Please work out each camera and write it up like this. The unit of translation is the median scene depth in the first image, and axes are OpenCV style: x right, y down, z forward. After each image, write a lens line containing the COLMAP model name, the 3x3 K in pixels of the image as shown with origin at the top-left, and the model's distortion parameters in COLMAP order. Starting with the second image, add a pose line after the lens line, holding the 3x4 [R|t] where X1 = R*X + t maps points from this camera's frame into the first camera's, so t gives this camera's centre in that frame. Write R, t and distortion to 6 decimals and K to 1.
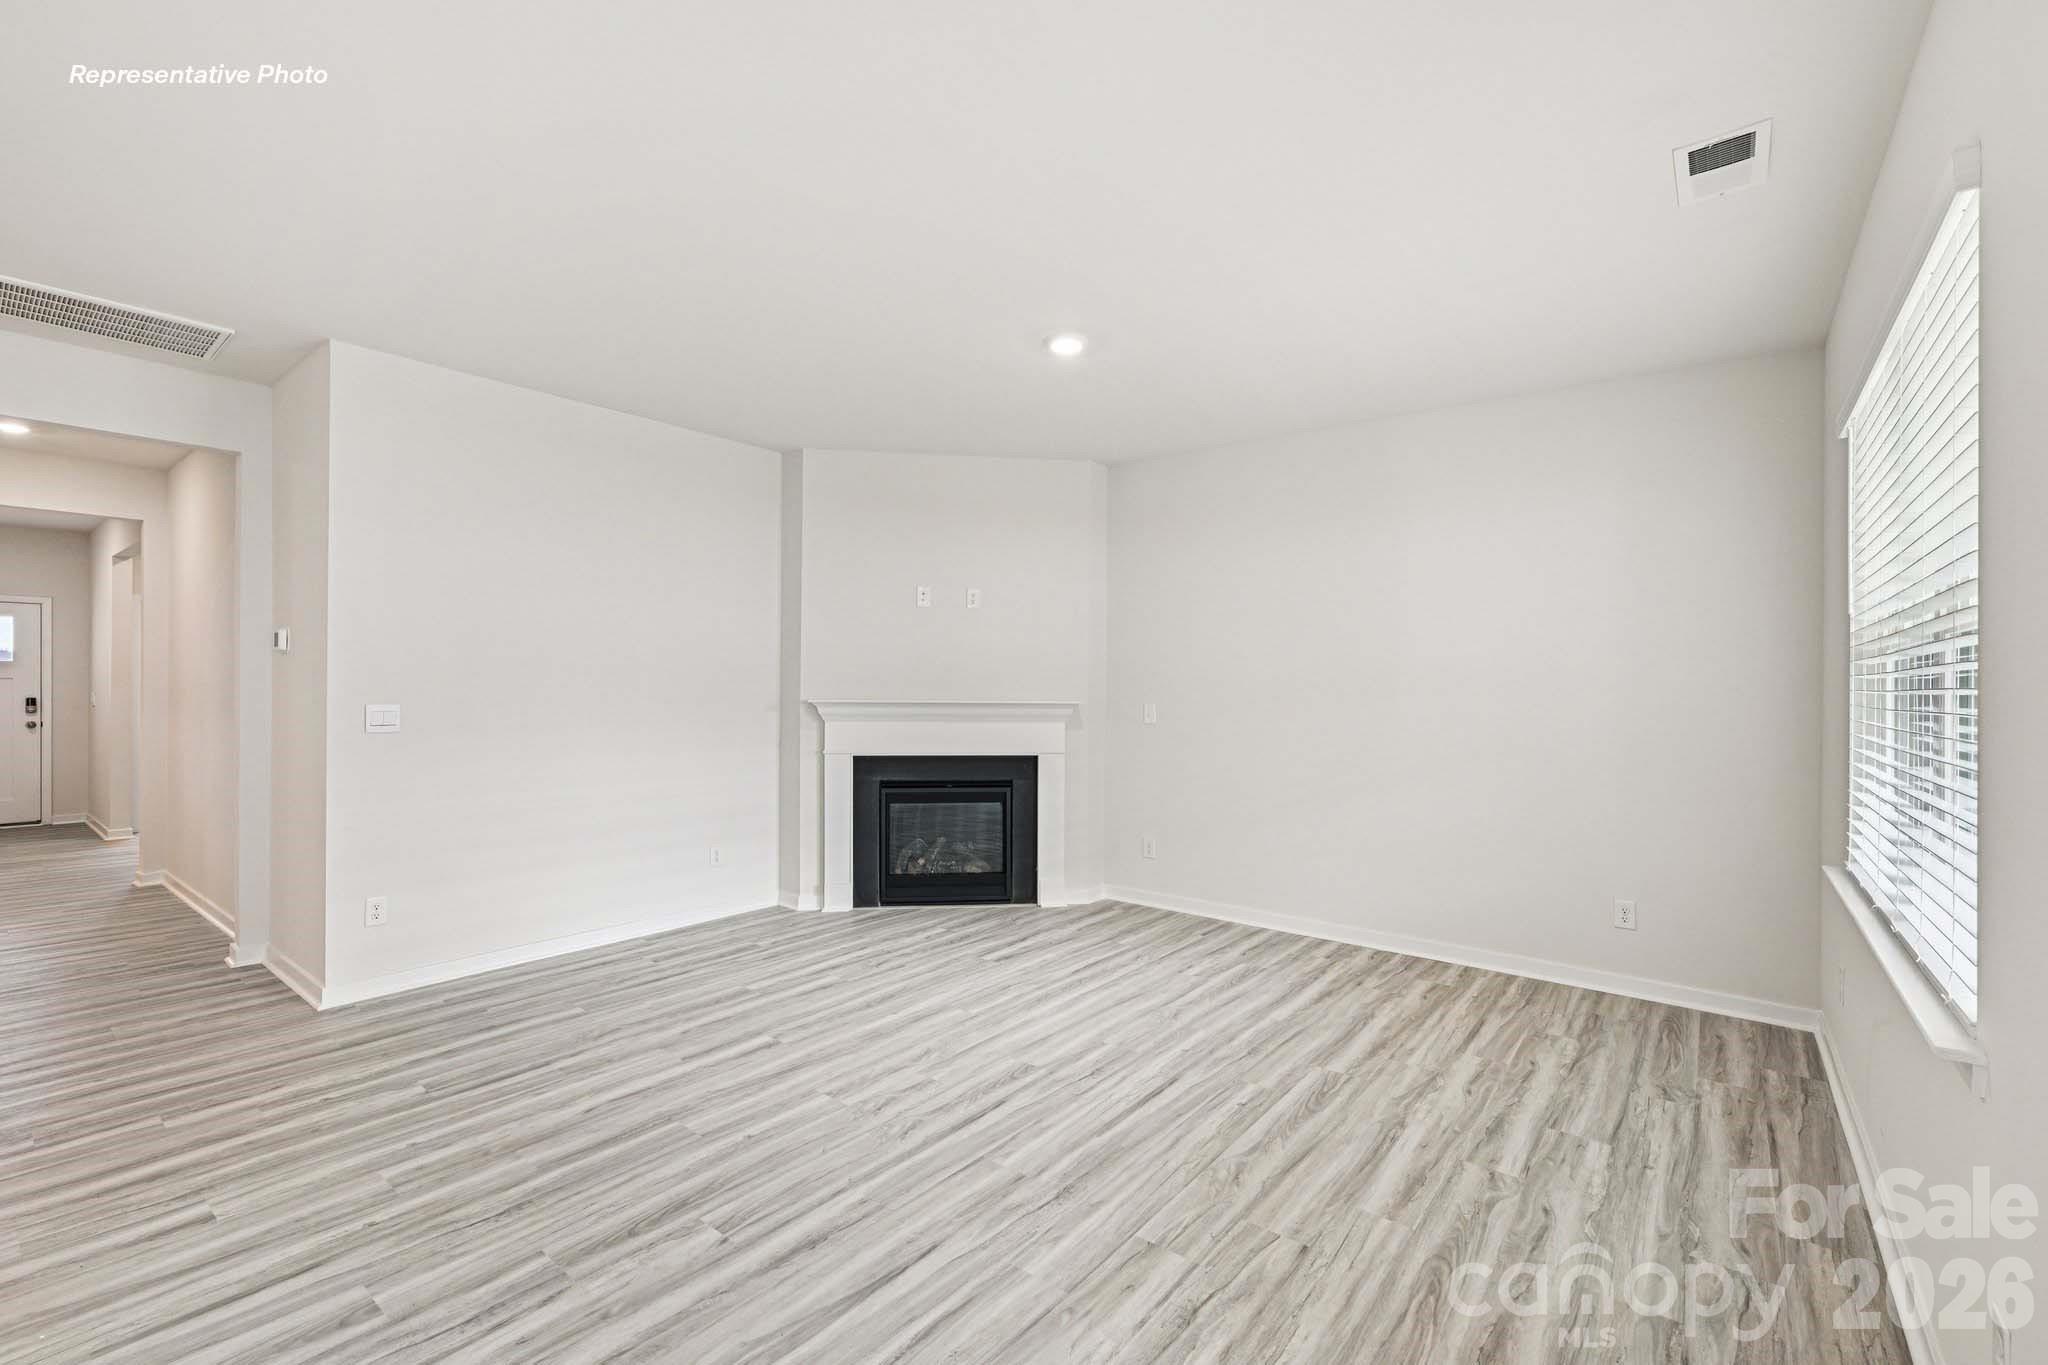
lens RADIAL K [[890.4, 0, 1024.0], [0, 890.4, 682.5], [0, 0, 1]] dist [0.001160, -0.000419]
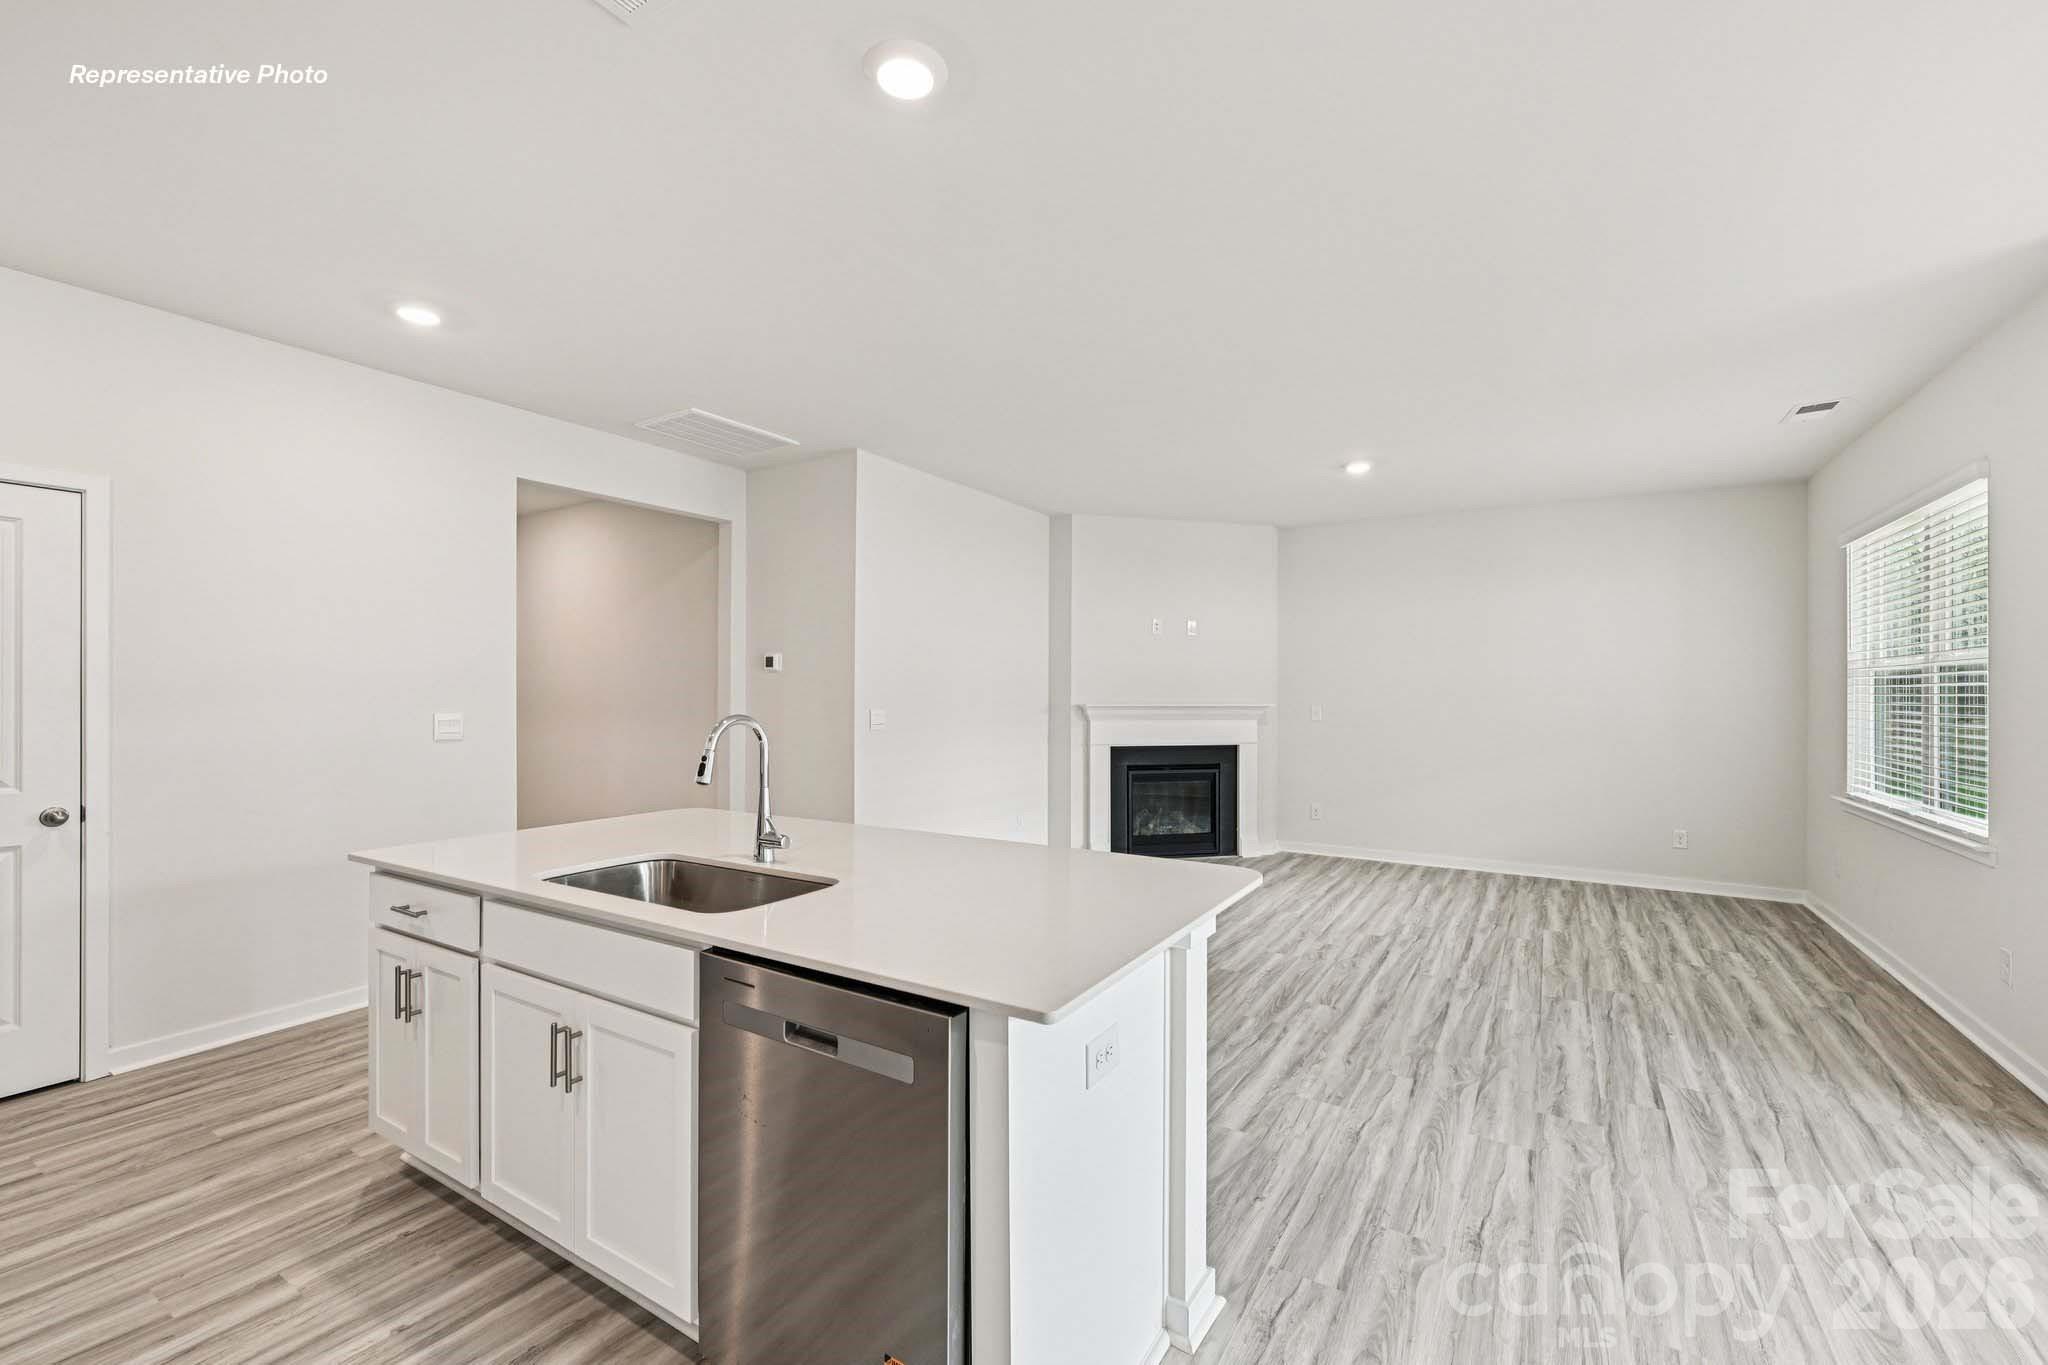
lens RADIAL K [[864.2, 0, 1029.2], [0, 864.2, 675.7], [0, 0, 1]] dist [-0.000861, -0.000040]
pose [[0.992089, -0.002180, 0.125521, -0.555065], [0.004159, 0.999871, -0.015502, -0.003924], [-0.125471, 0.015901, 0.991970, -0.306813]]
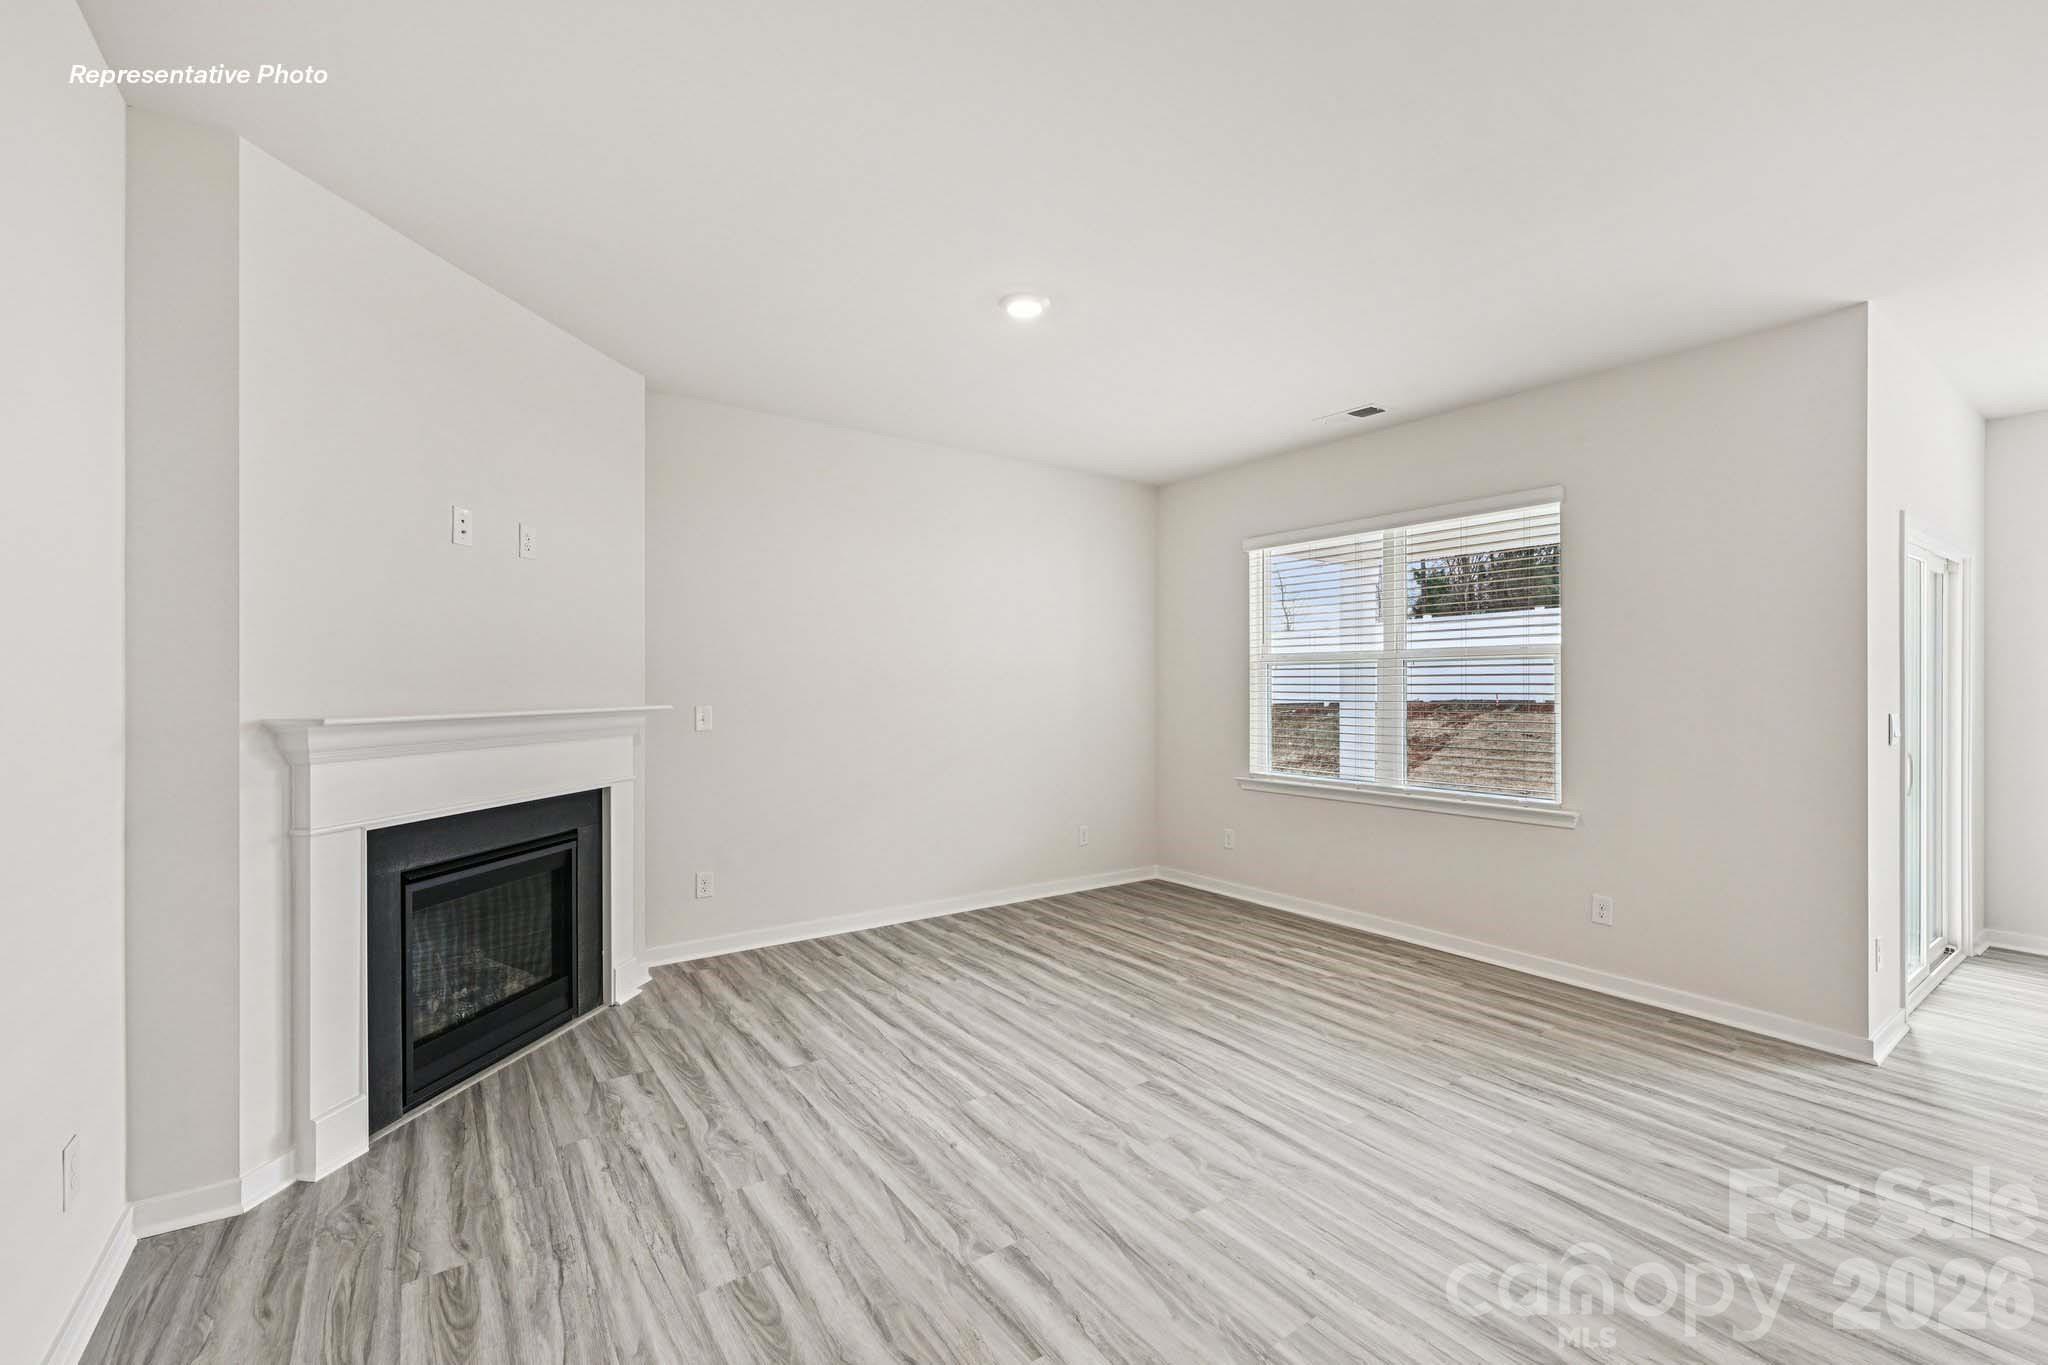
lens RADIAL K [[864.2, 0, 1029.2], [0, 864.2, 675.7], [0, 0, 1]] dist [-0.000861, -0.000040]
pose [[0.275293, 0.003103, 0.961355, -0.644150], [0.000998, 0.999993, -0.003513, -0.000856], [-0.961360, 0.001927, 0.275288, 0.608885]]
